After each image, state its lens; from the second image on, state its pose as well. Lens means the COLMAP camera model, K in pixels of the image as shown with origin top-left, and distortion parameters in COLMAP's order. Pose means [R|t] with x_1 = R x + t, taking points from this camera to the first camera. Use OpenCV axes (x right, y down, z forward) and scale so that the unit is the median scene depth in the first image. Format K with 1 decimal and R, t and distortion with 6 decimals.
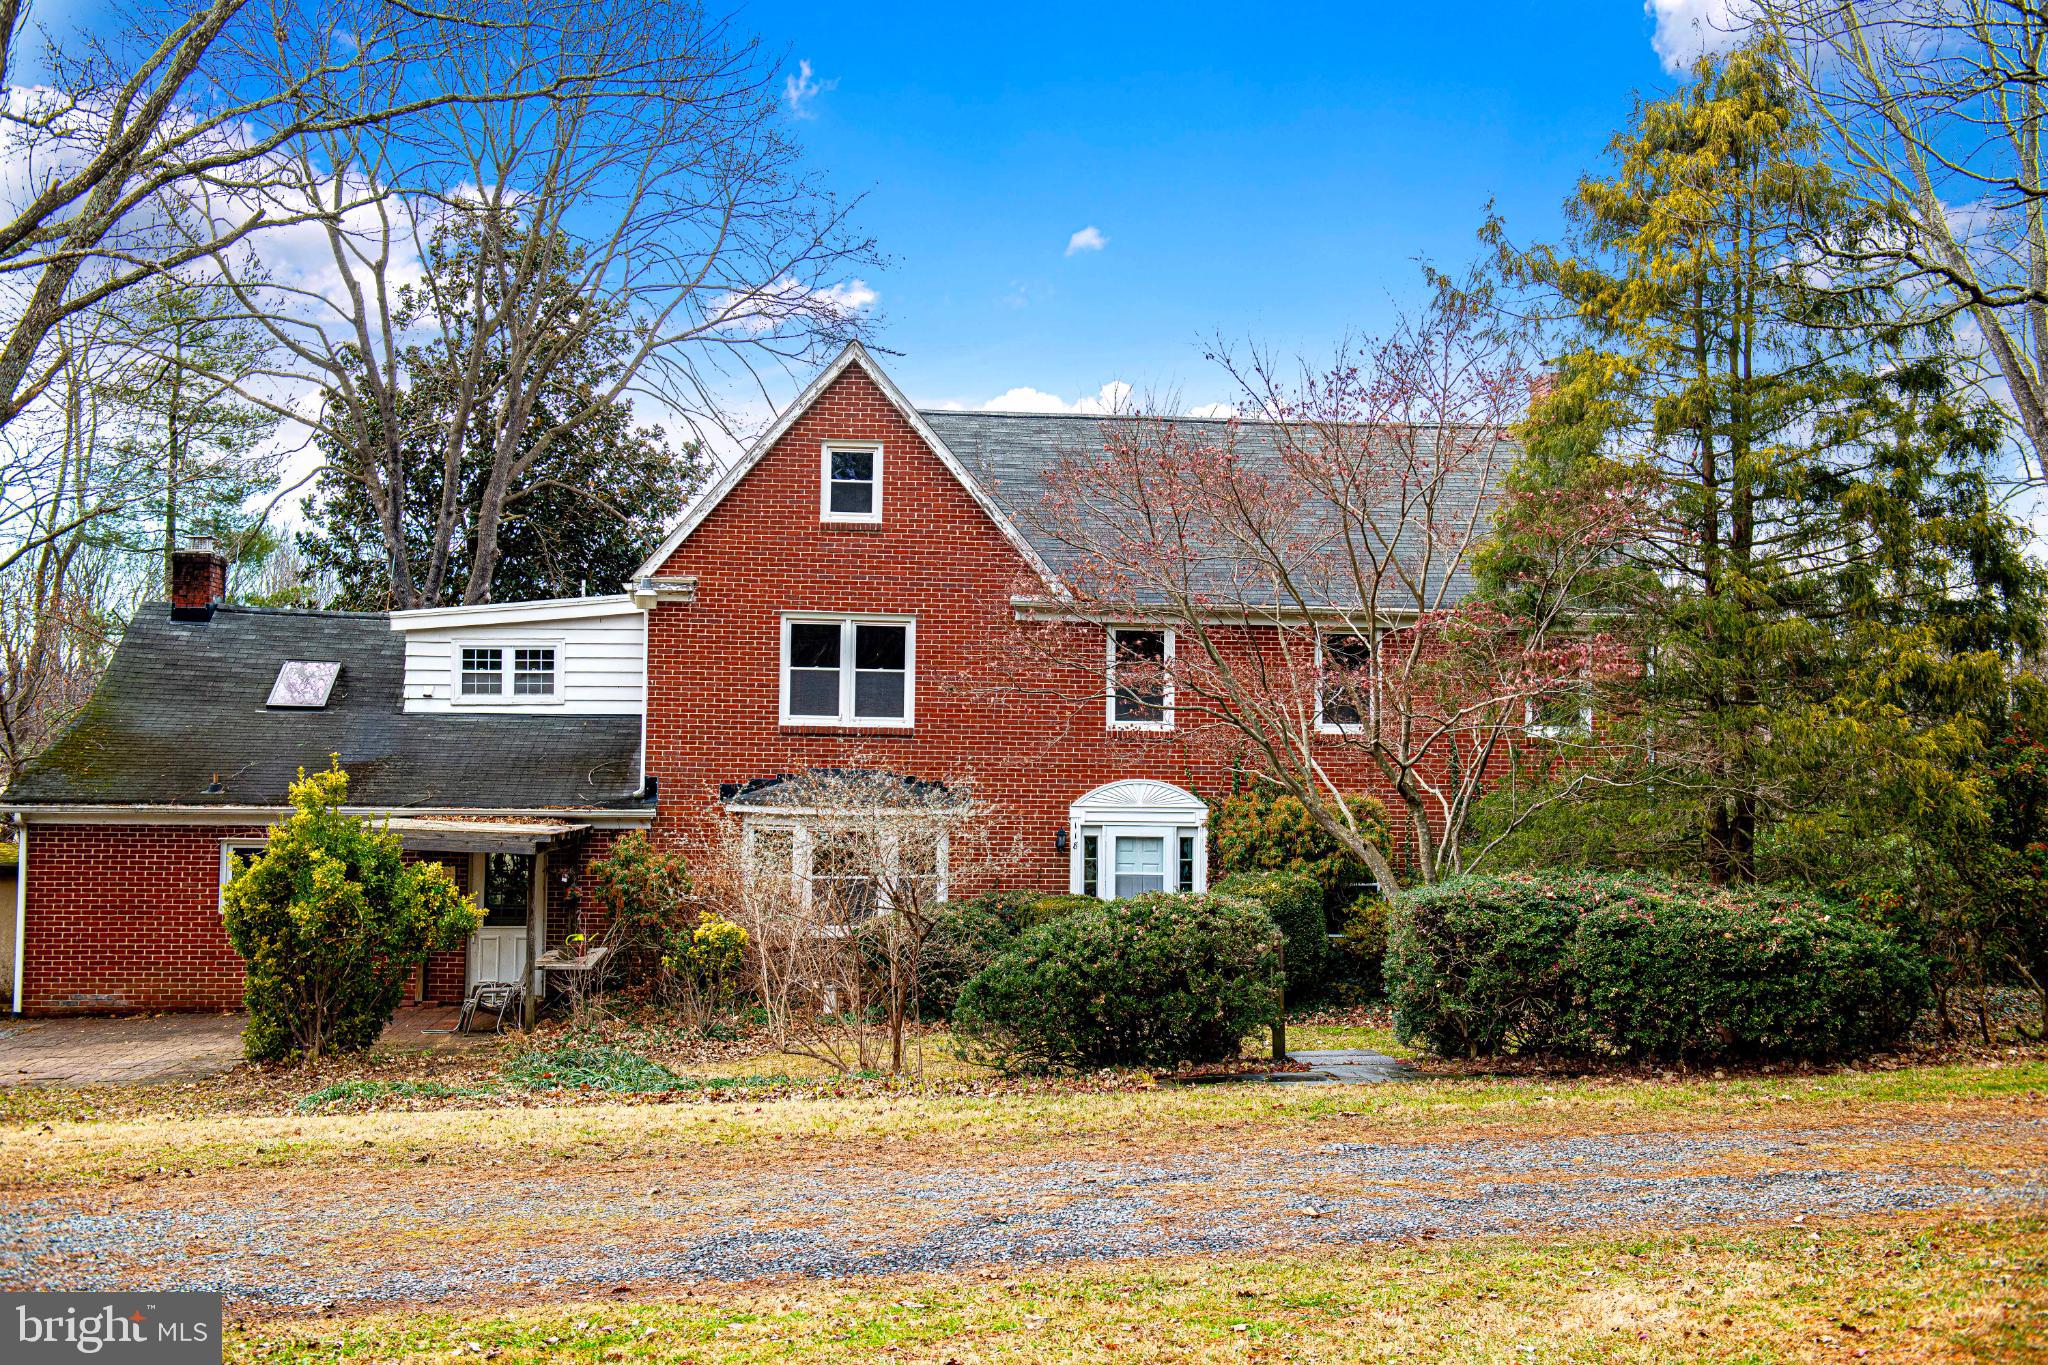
lens RADIAL K [[2338.6, 0, 1021.2], [0, 2338.6, 680.2], [0, 0, 1]] dist [0.006553, 0.000000]
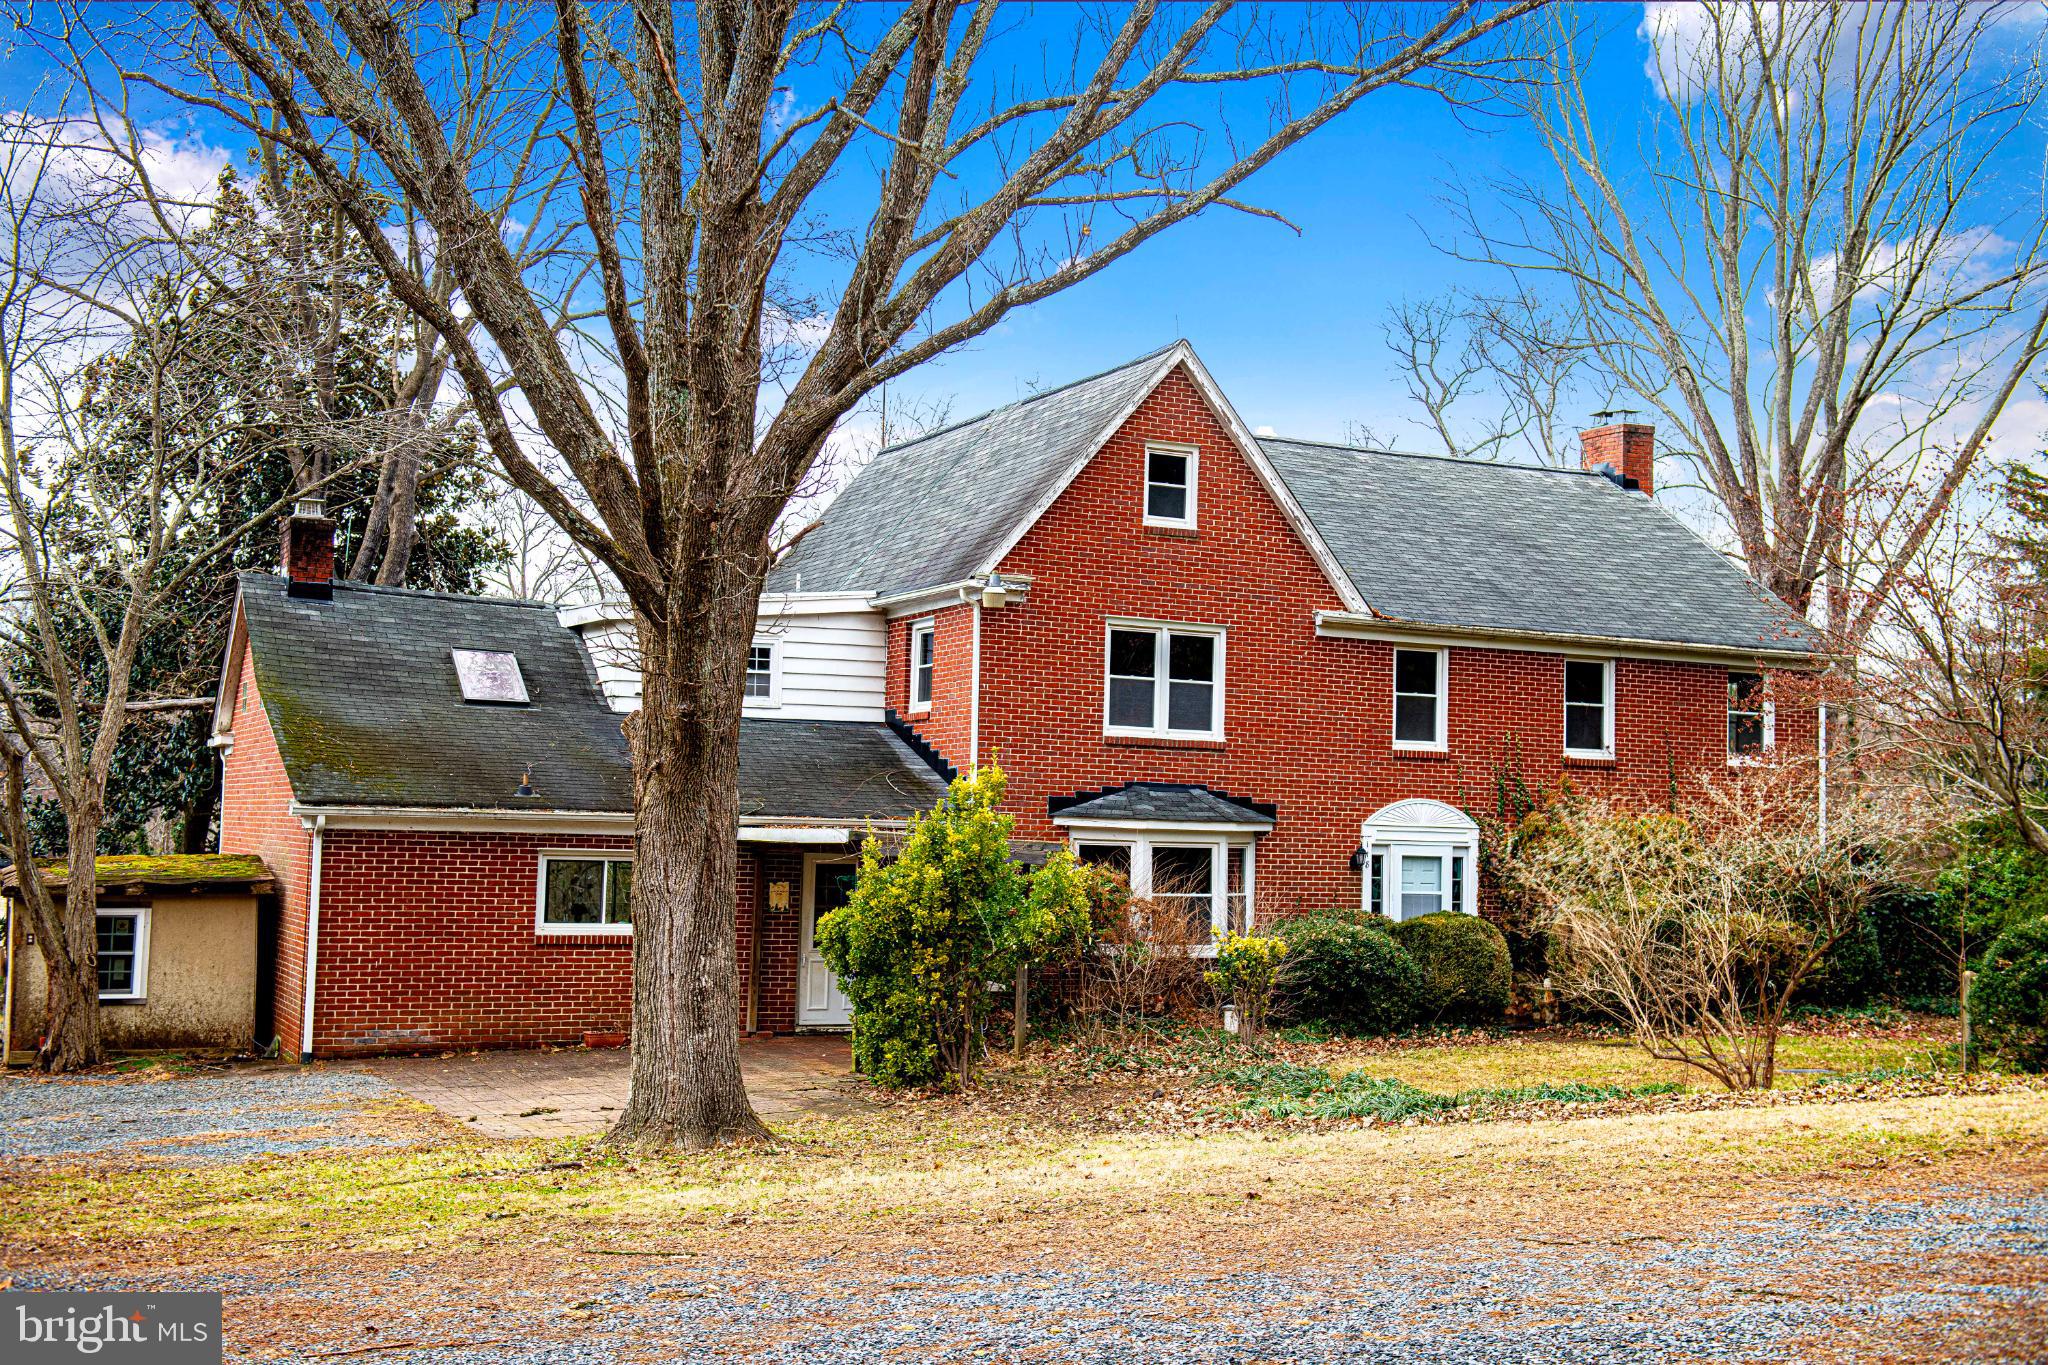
lens RADIAL K [[2474.1, 0, 1020.4], [0, 2474.1, 692.8], [0, 0, 1]] dist [0.026834, 0.000000]
pose [[0.930676, 0.031753, 0.364463, -0.500282], [-0.027257, 0.999476, -0.017475, 0.020236], [-0.364827, 0.006329, 0.931054, 0.072187]]
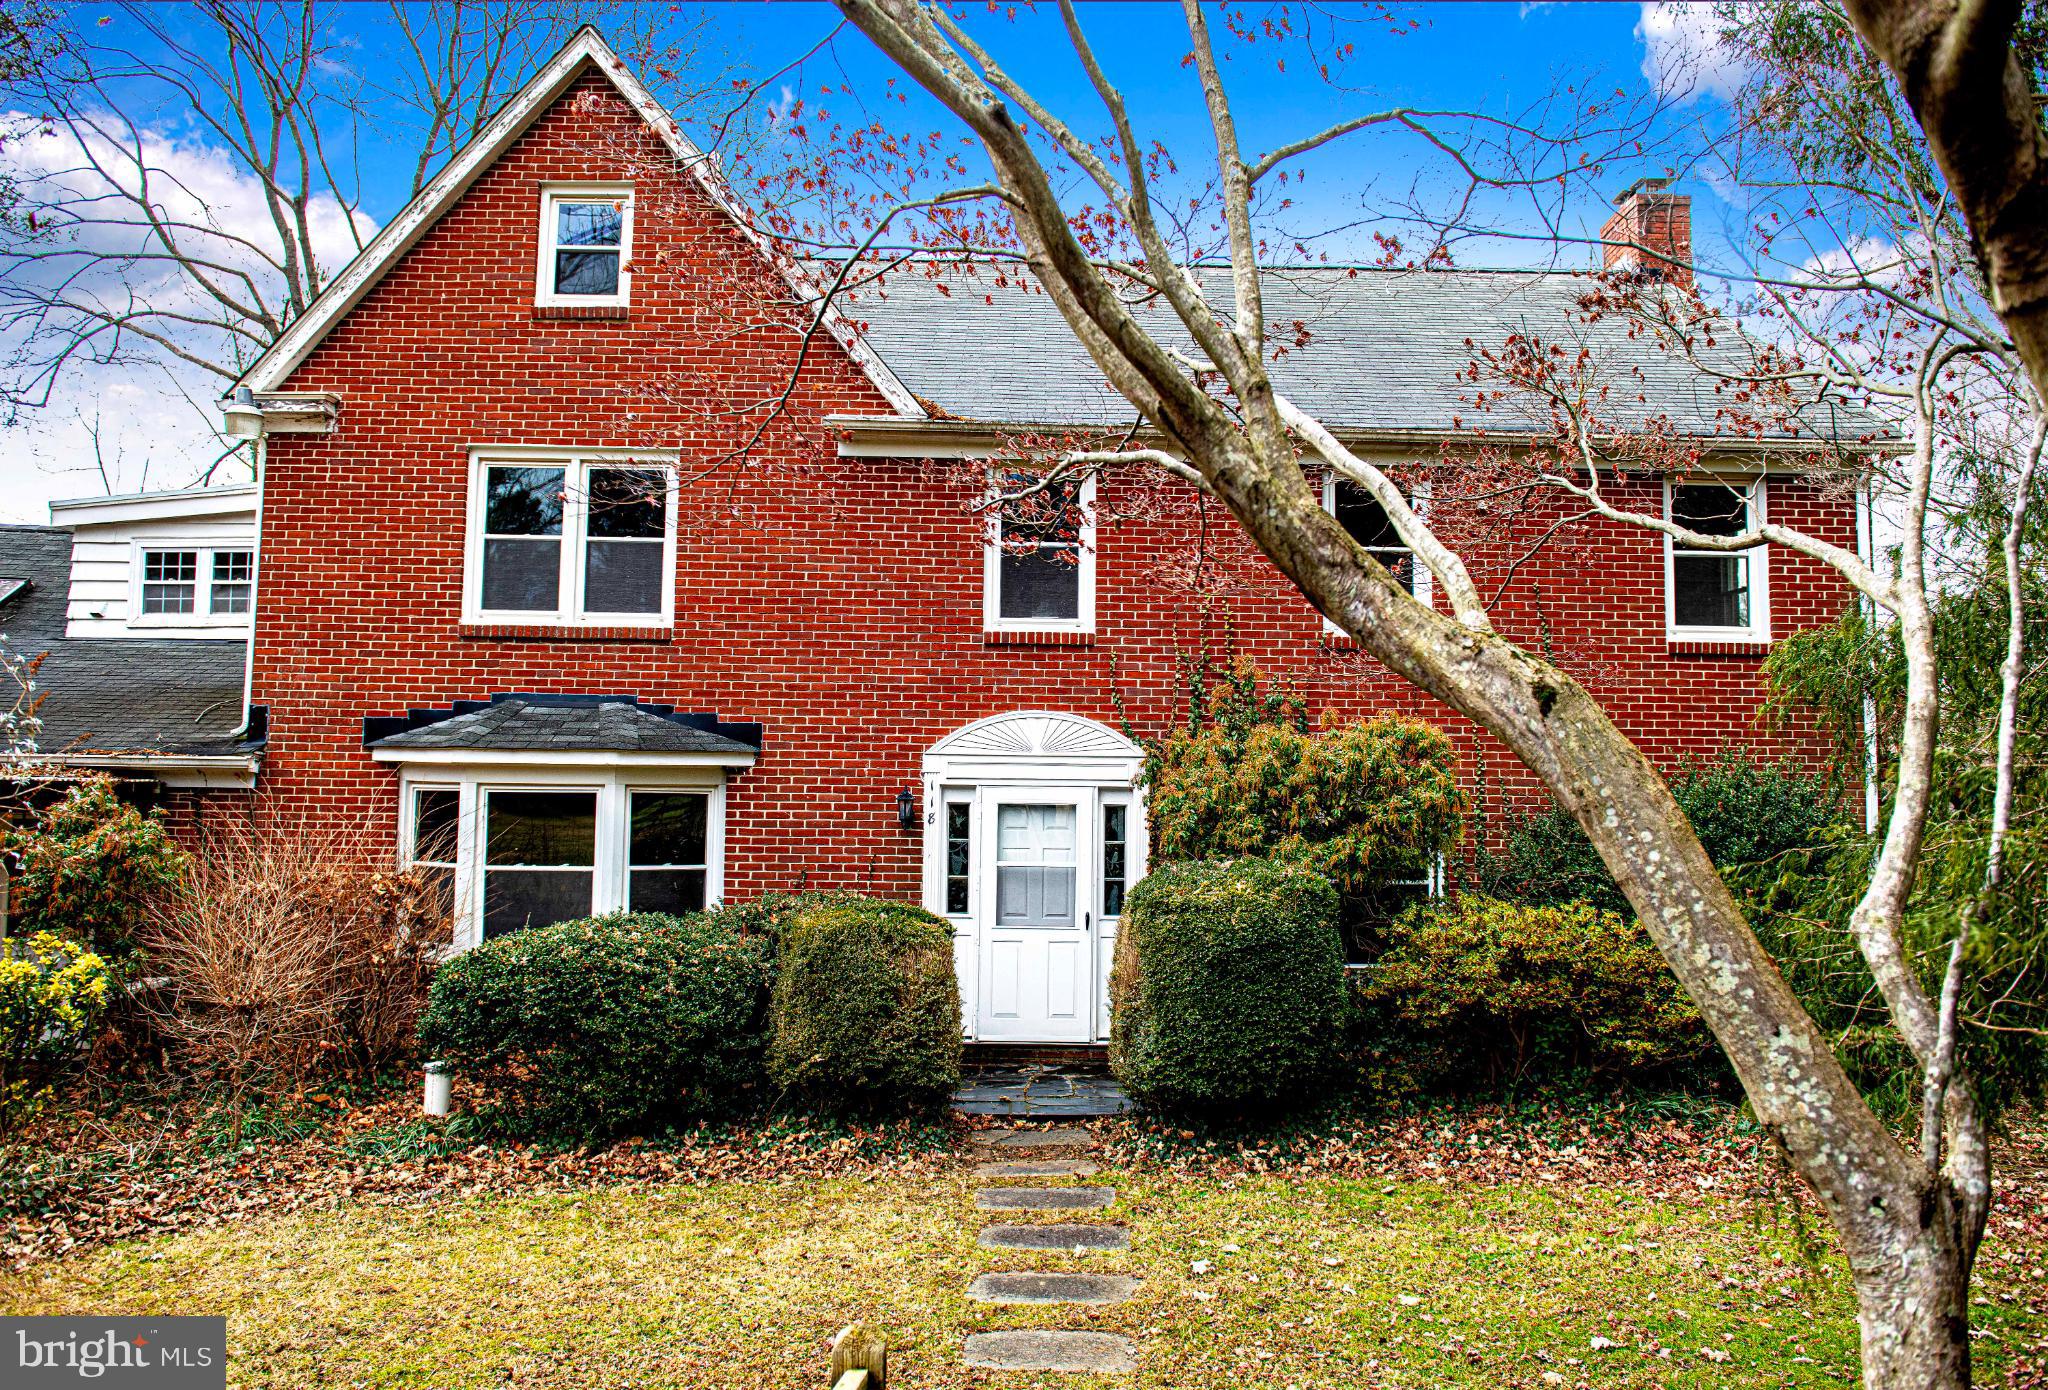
lens RADIAL K [[1561.4, 0, 1042.6], [0, 1561.4, 680.7], [0, 0, 1]] dist [-0.072646, -0.002203]
pose [[0.998241, -0.005591, -0.059020, 0.076413], [0.003415, 0.999313, -0.036901, 0.049872], [0.059186, 0.036634, 0.997575, 0.592533]]
